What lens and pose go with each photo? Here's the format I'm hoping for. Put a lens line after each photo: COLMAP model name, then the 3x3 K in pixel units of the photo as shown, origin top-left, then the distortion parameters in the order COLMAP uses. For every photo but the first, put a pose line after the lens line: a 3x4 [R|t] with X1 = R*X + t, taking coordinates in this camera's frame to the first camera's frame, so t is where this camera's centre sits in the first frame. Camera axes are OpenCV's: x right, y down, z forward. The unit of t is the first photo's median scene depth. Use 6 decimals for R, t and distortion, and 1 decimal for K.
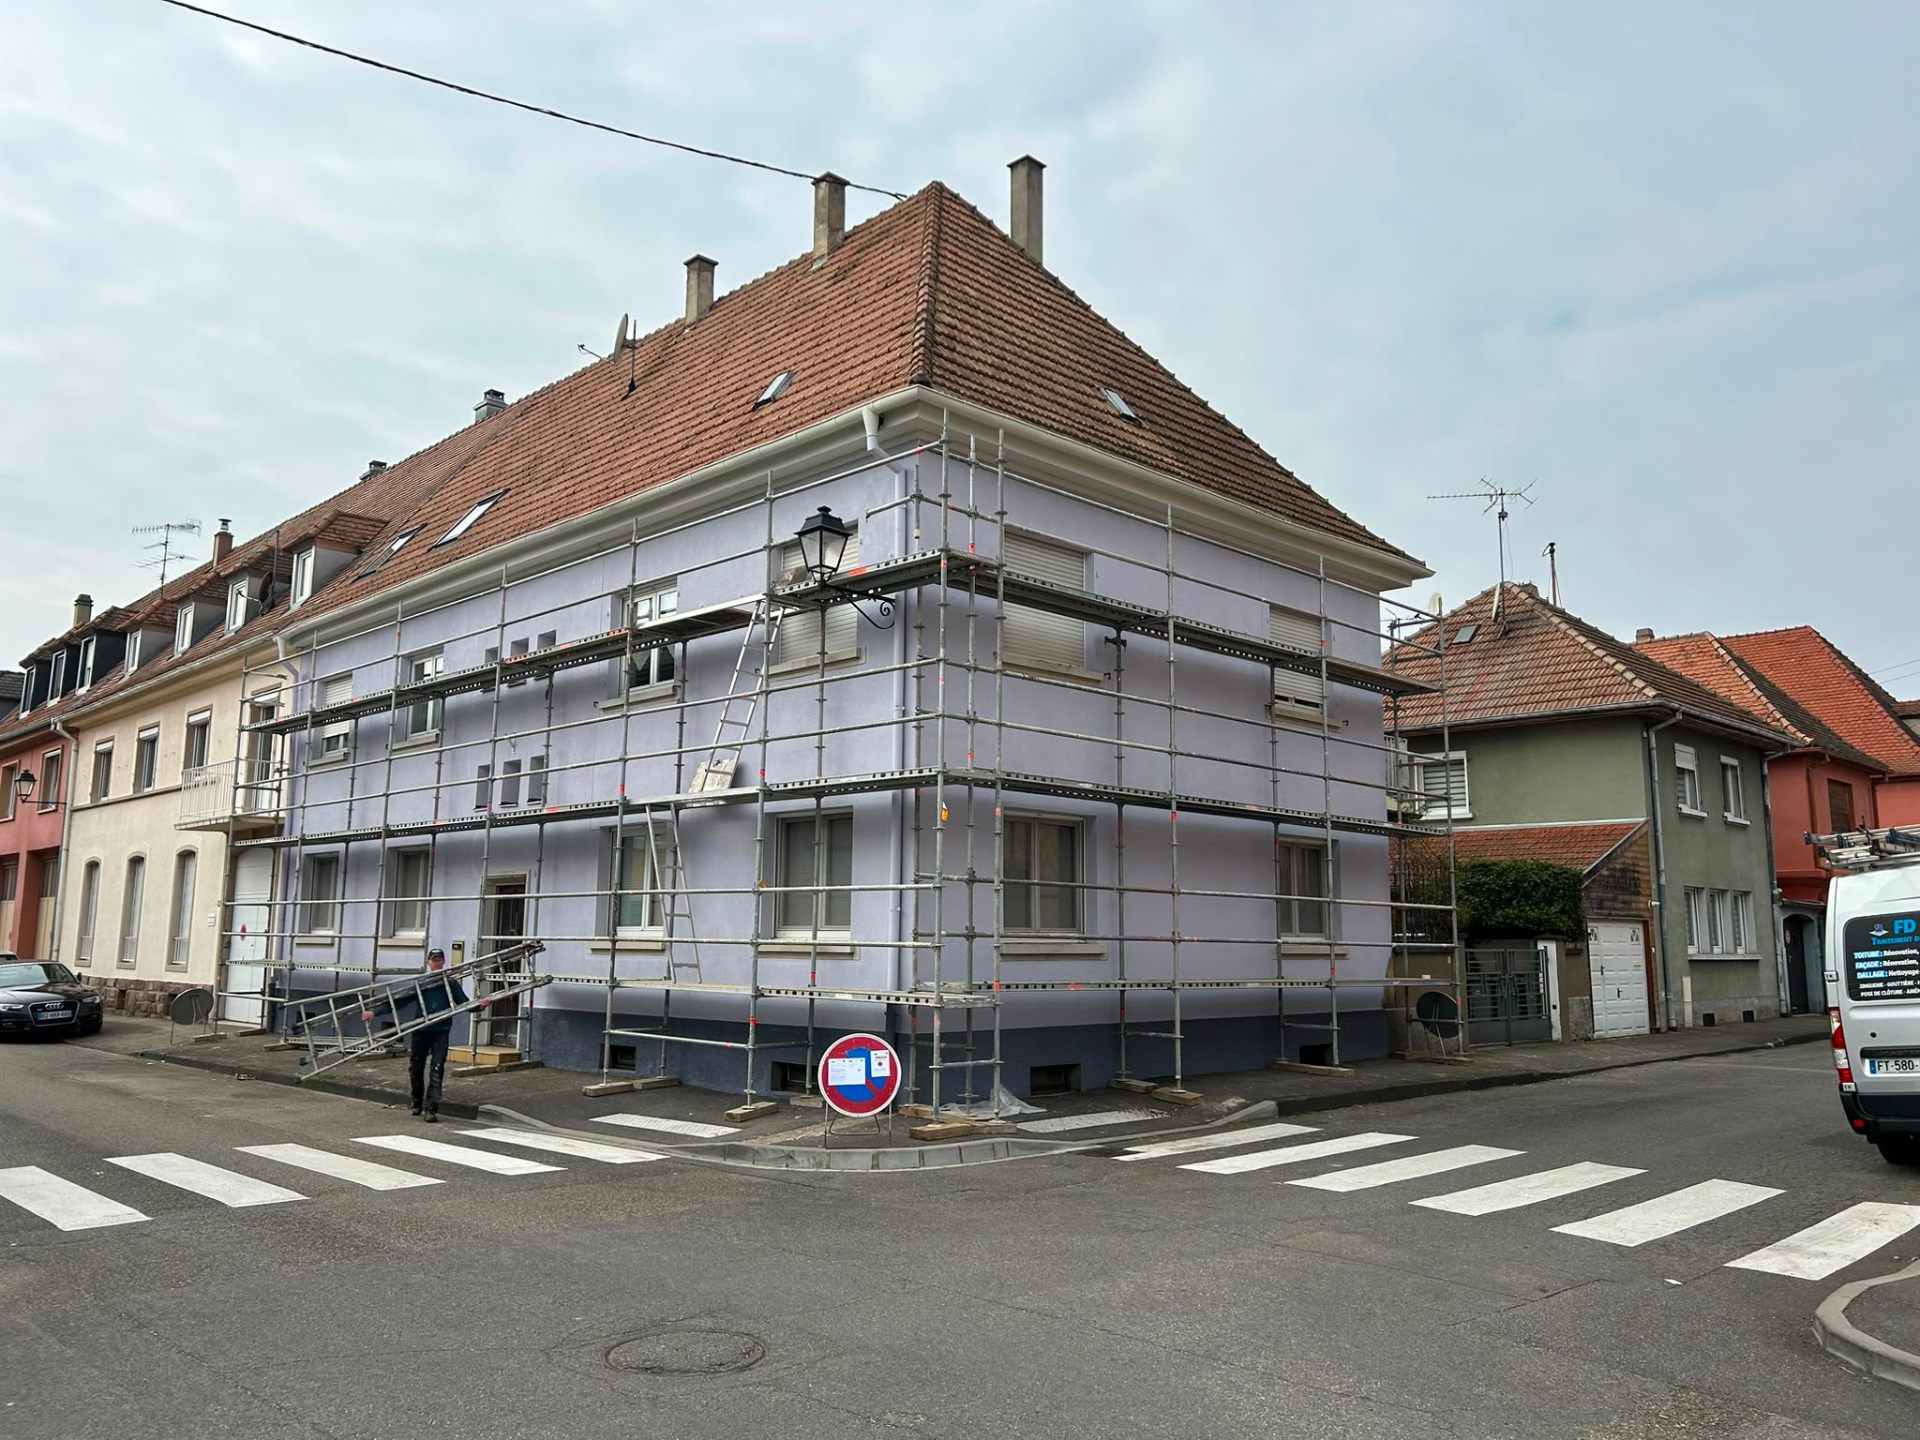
lens RADIAL K [[1480.7, 0, 960.0], [0, 1480.7, 720.0], [0, 0, 1]] dist [0.012881, 0.001177]
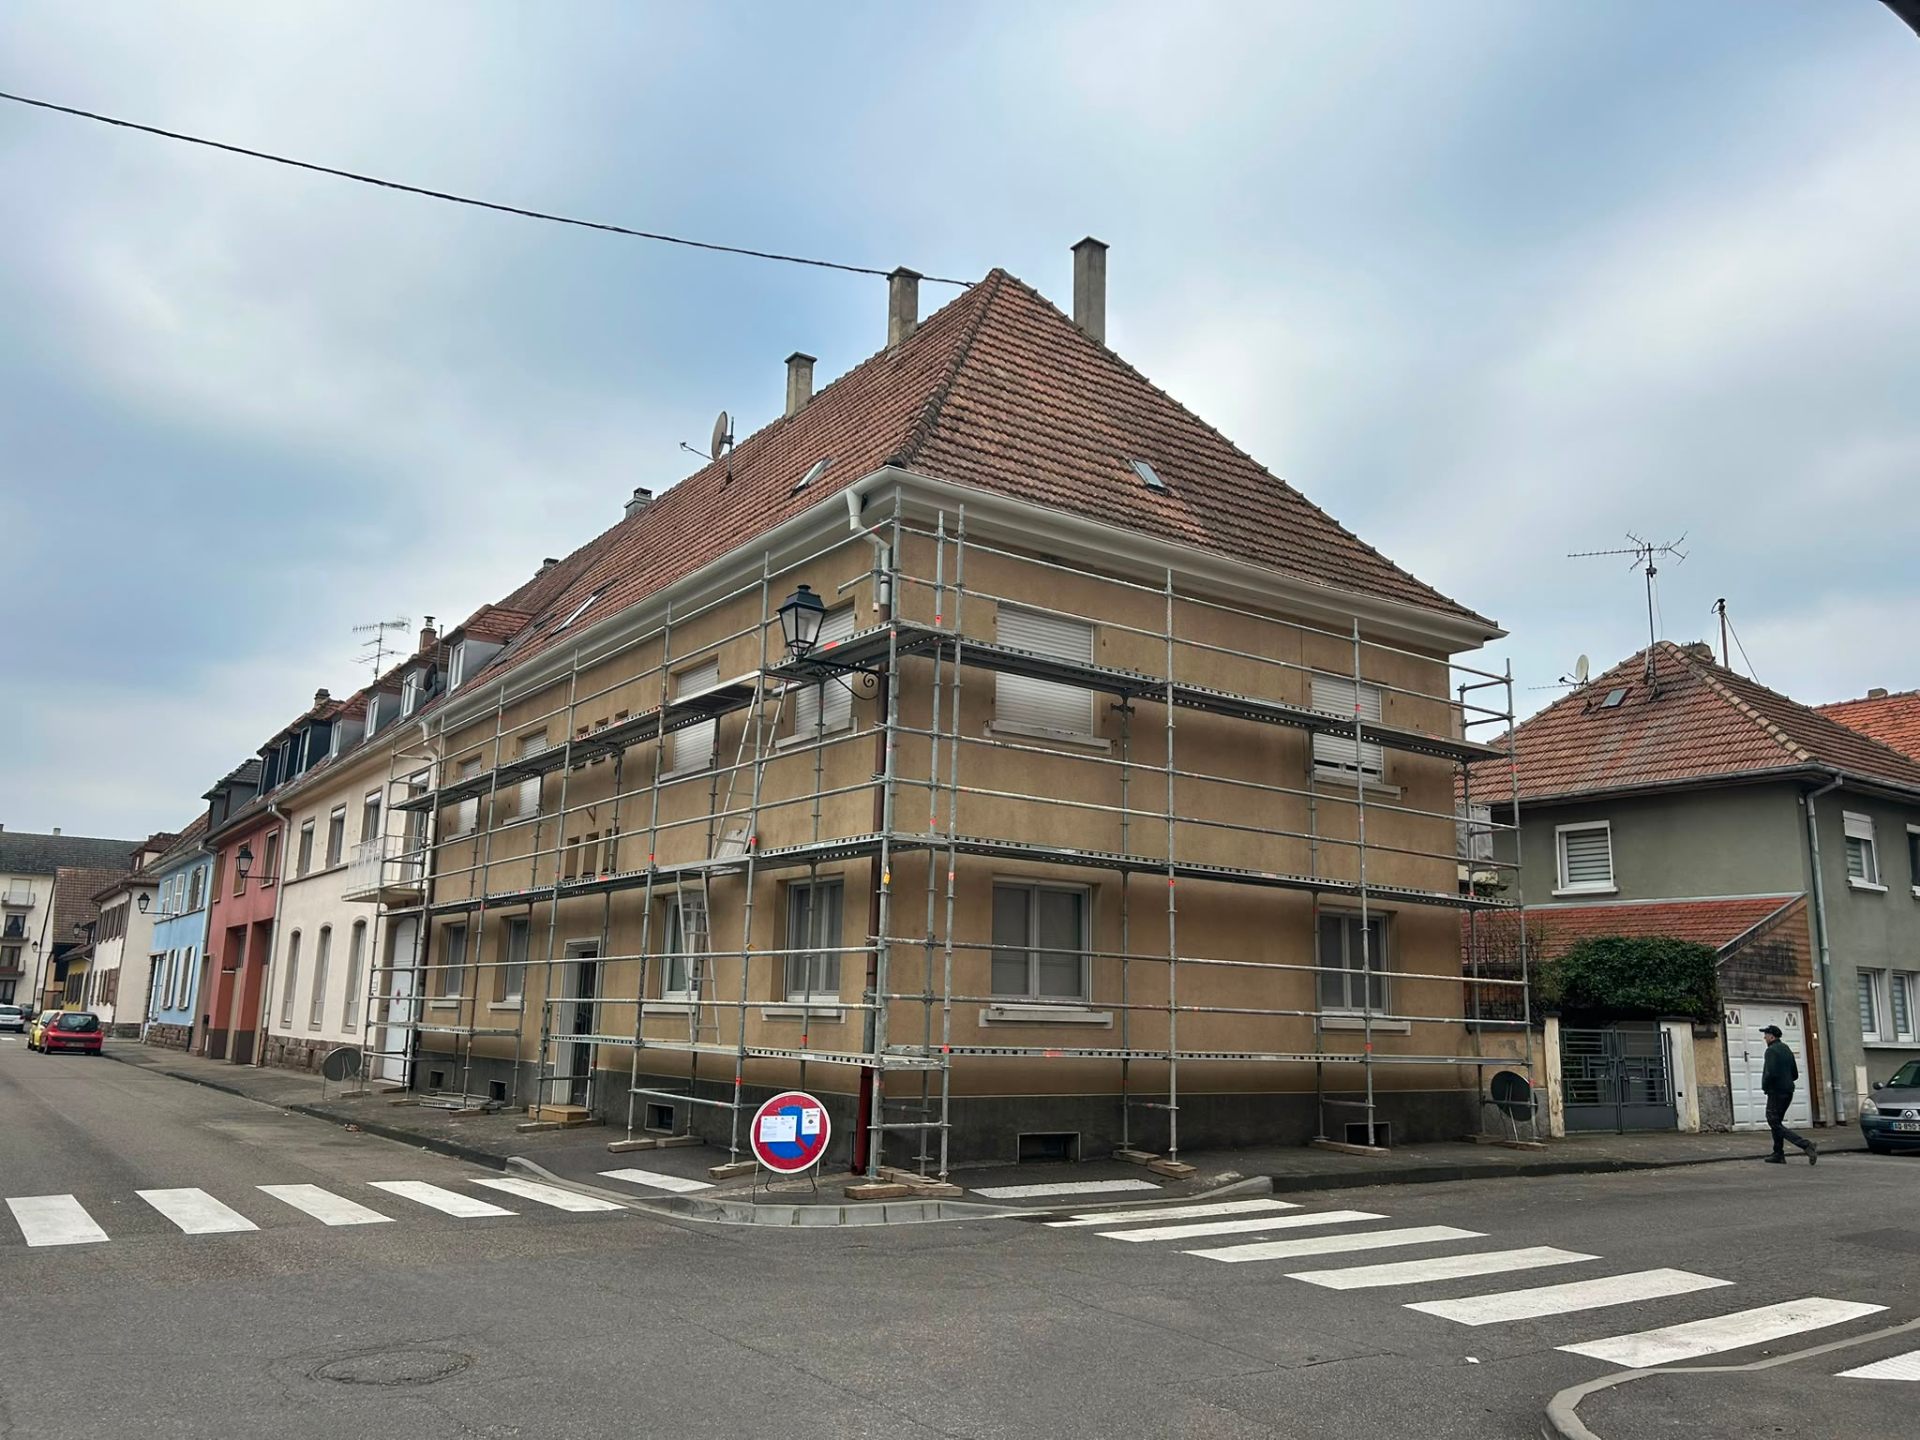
lens RADIAL K [[1484.1, 0, 960.0], [0, 1484.1, 720.0], [0, 0, 1]] dist [0.008932, 0.004197]
pose [[0.986072, -0.018208, -0.165318, 0.127937], [0.009315, 0.998475, -0.054414, 0.006410], [0.166057, 0.052116, 0.984738, -0.005965]]
